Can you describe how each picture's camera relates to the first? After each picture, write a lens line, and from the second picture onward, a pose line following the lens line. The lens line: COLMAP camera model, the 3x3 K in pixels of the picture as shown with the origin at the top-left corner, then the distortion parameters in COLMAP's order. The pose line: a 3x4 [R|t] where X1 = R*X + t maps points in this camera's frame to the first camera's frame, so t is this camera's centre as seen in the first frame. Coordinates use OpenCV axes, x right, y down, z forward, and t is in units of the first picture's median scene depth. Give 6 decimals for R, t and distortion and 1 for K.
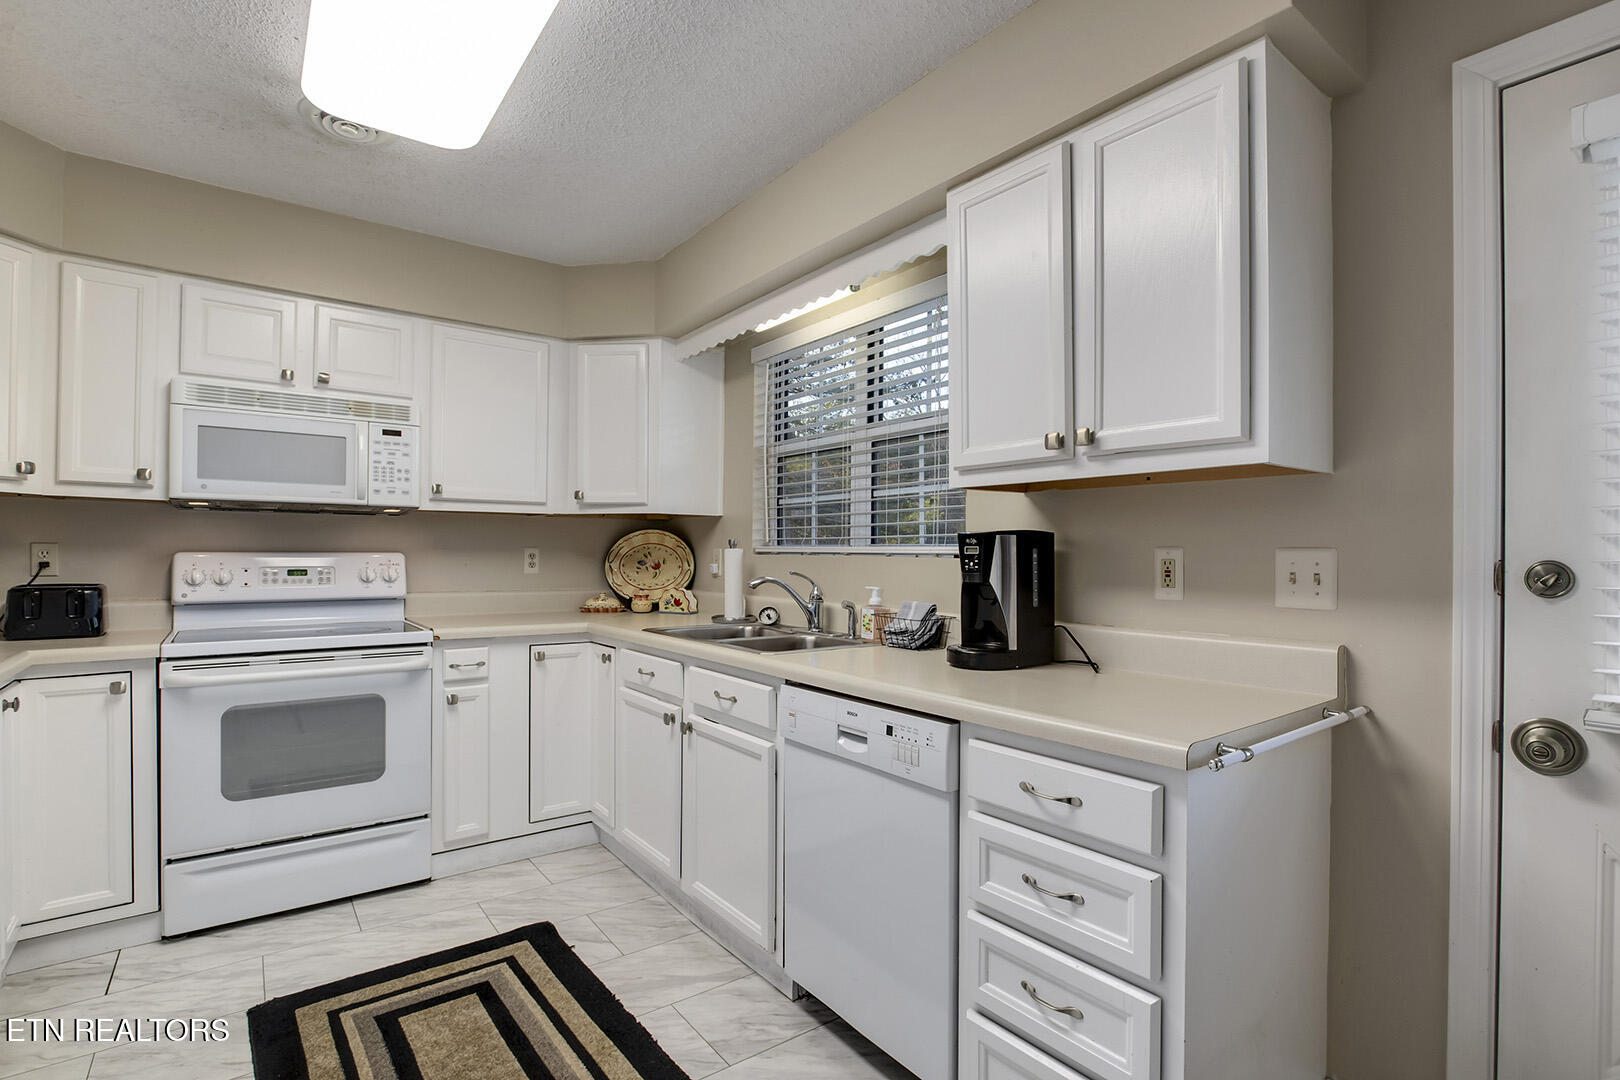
lens RADIAL K [[766.2, 0, 812.9], [0, 766.2, 552.4], [0, 0, 1]] dist [-0.017398, 0.002281]
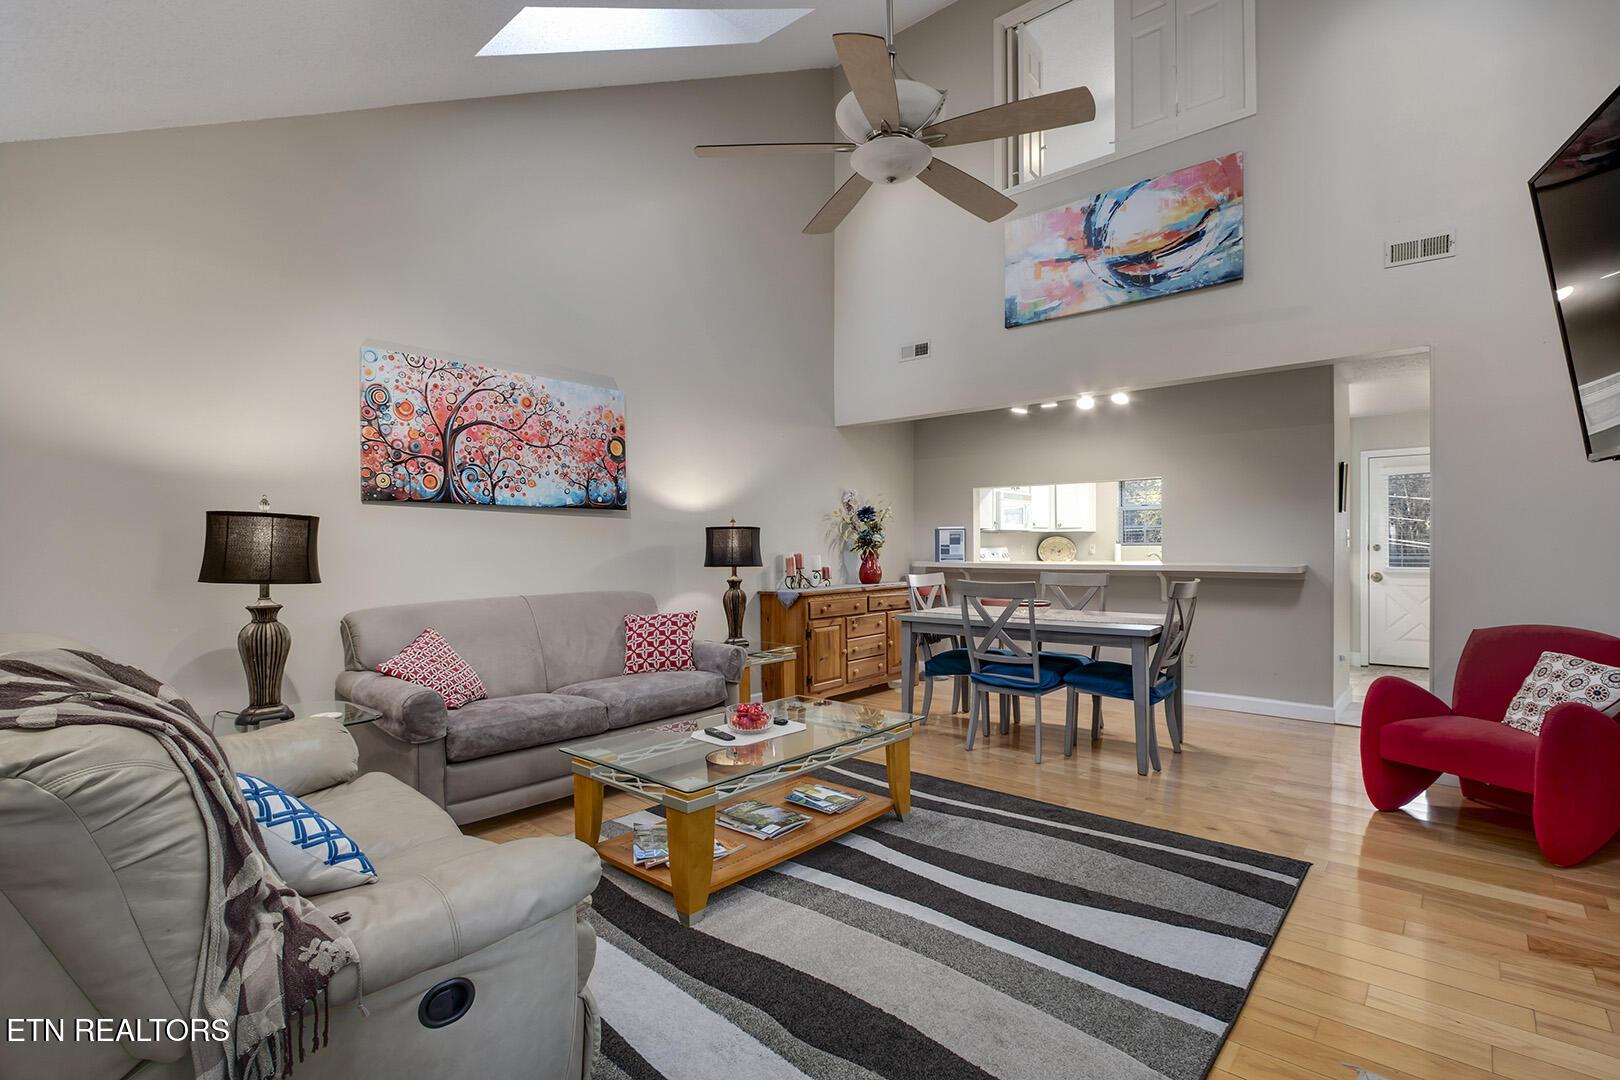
lens RADIAL K [[756.9, 0, 812.1], [0, 756.9, 553.8], [0, 0, 1]] dist [-0.020014, 0.000837]
pose [[0.981147, -0.014883, 0.192689, -2.128338], [0.012546, 0.999832, 0.013340, -0.023797], [-0.192855, -0.010670, 0.981169, -1.844806]]
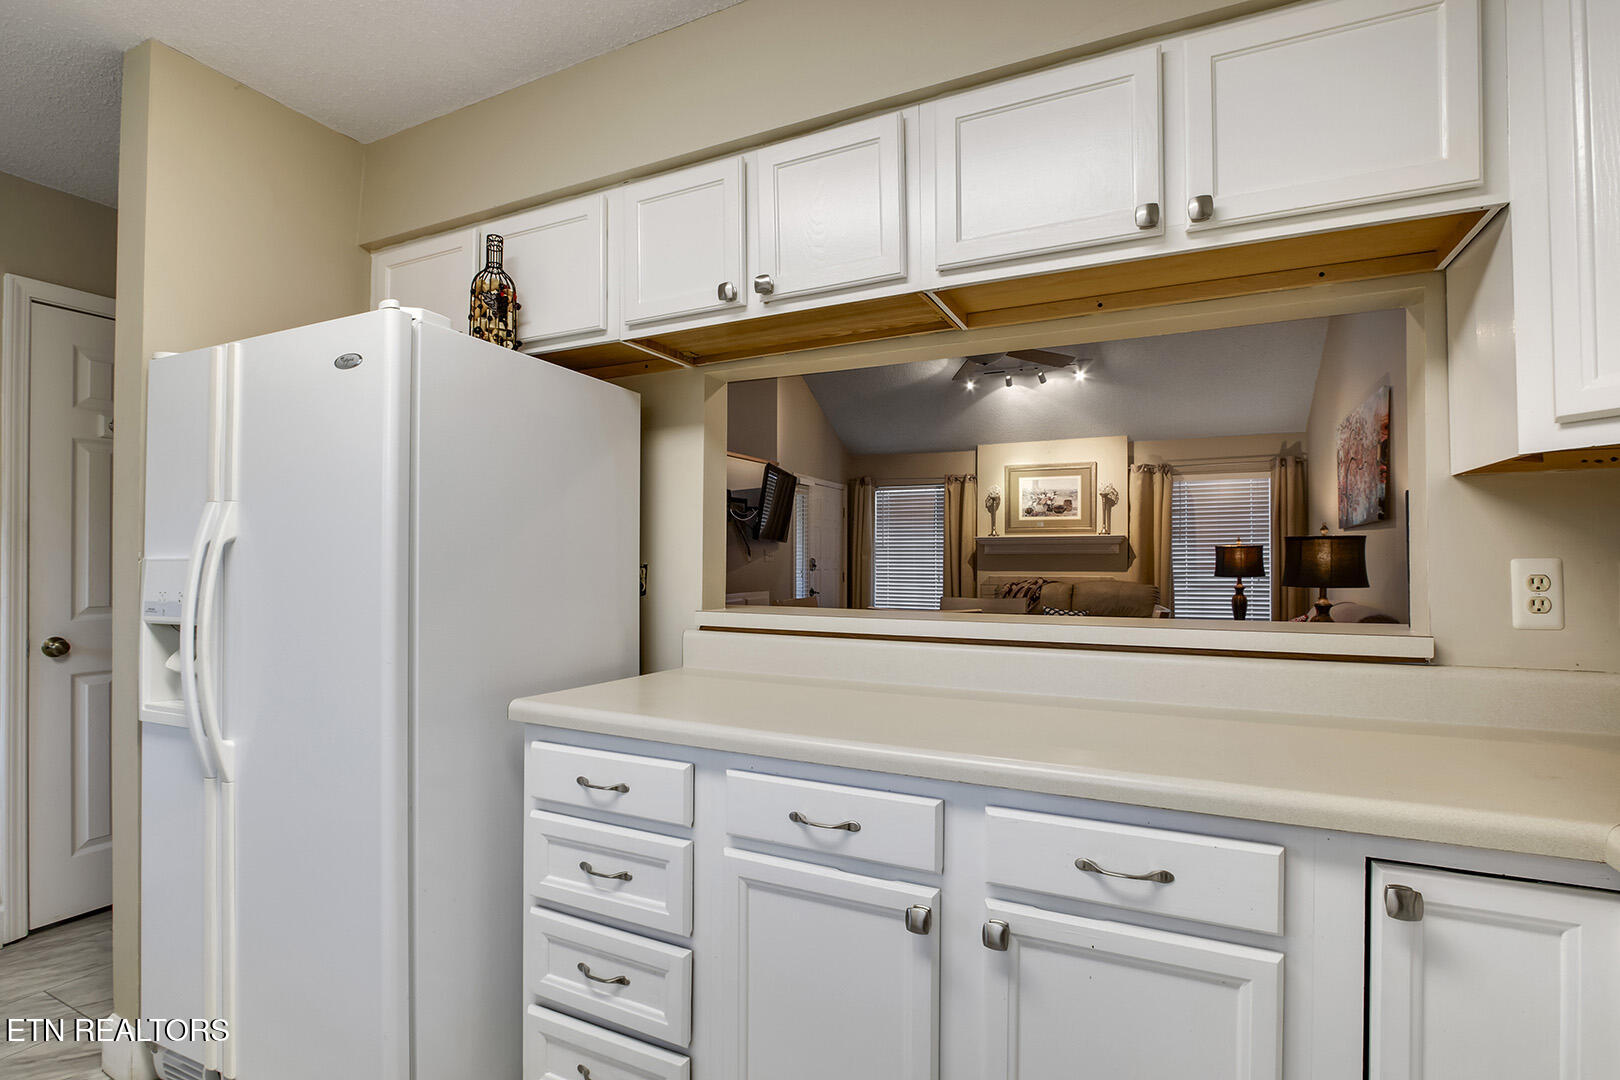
lens RADIAL K [[766.2, 0, 812.9], [0, 766.2, 552.4], [0, 0, 1]] dist [-0.017398, 0.002281]
pose [[-0.892359, -0.014113, -0.451106, -0.397012], [-0.007127, 0.999827, -0.017182, -0.002508], [0.451271, -0.012117, -0.892305, 0.939583]]
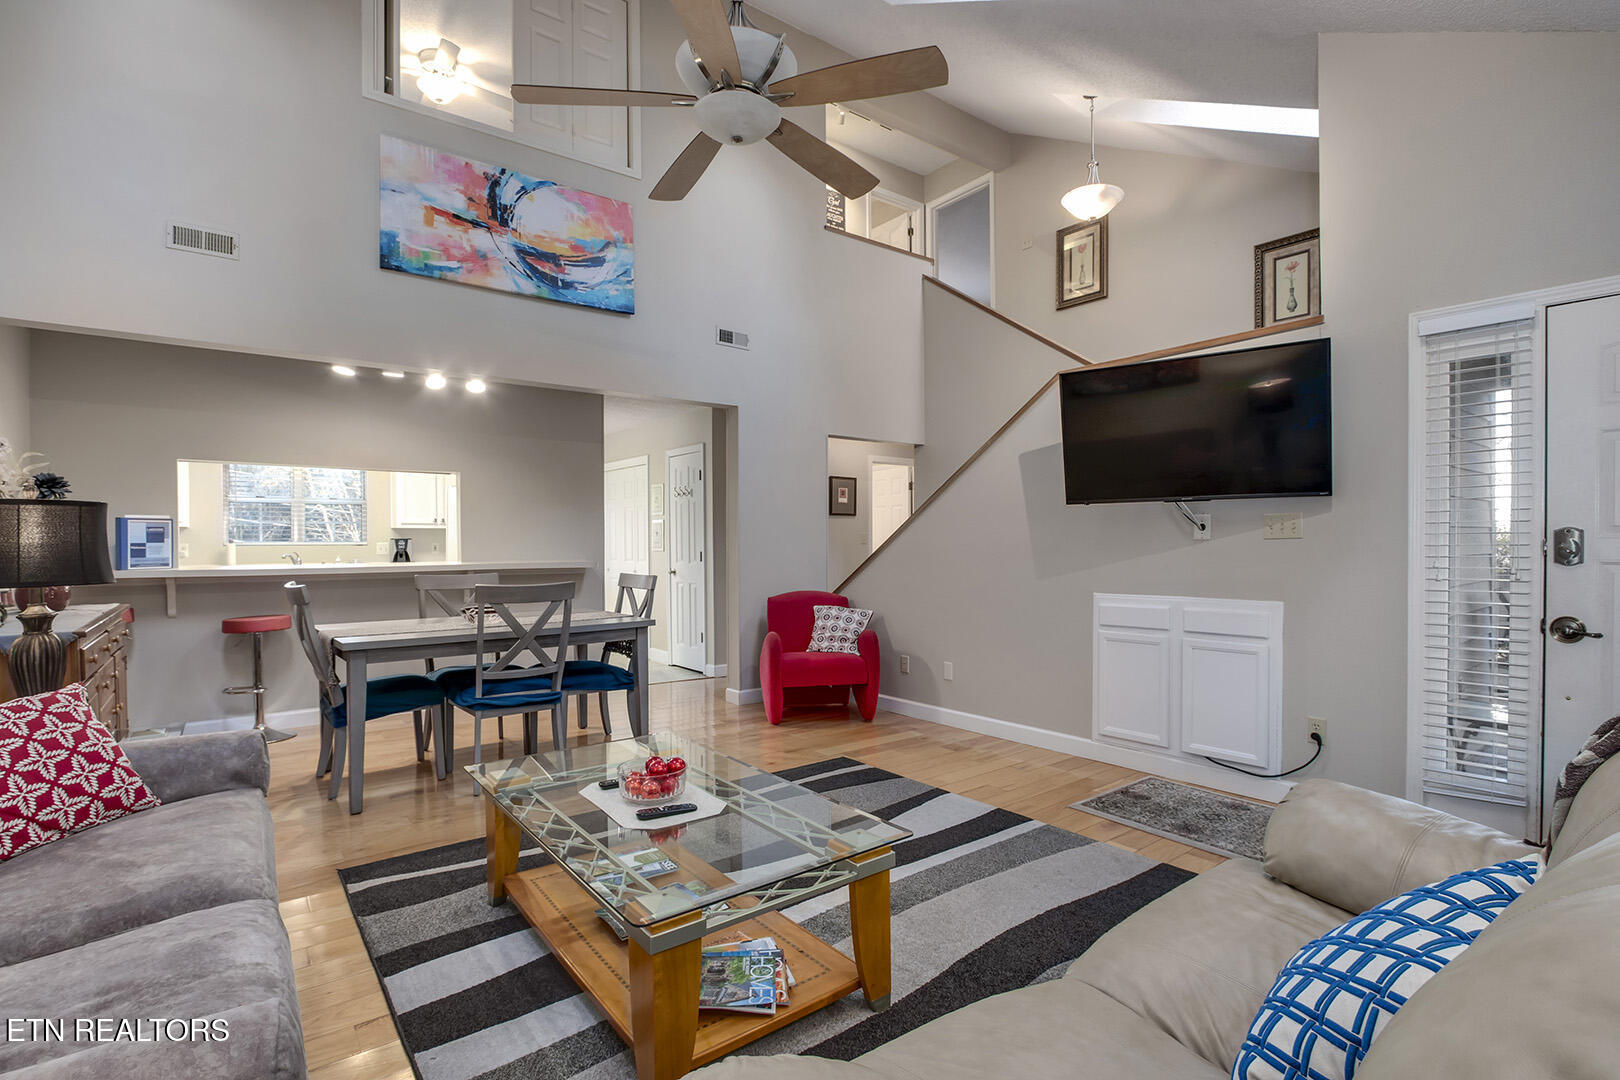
lens RADIAL K [[766.2, 0, 812.9], [0, 766.2, 552.4], [0, 0, 1]] dist [-0.017398, 0.002281]
pose [[-0.008154, -0.020723, 0.999752, -2.850019], [0.002717, 0.999781, 0.020746, -0.024369], [-0.999963, 0.002885, -0.008096, -0.844474]]
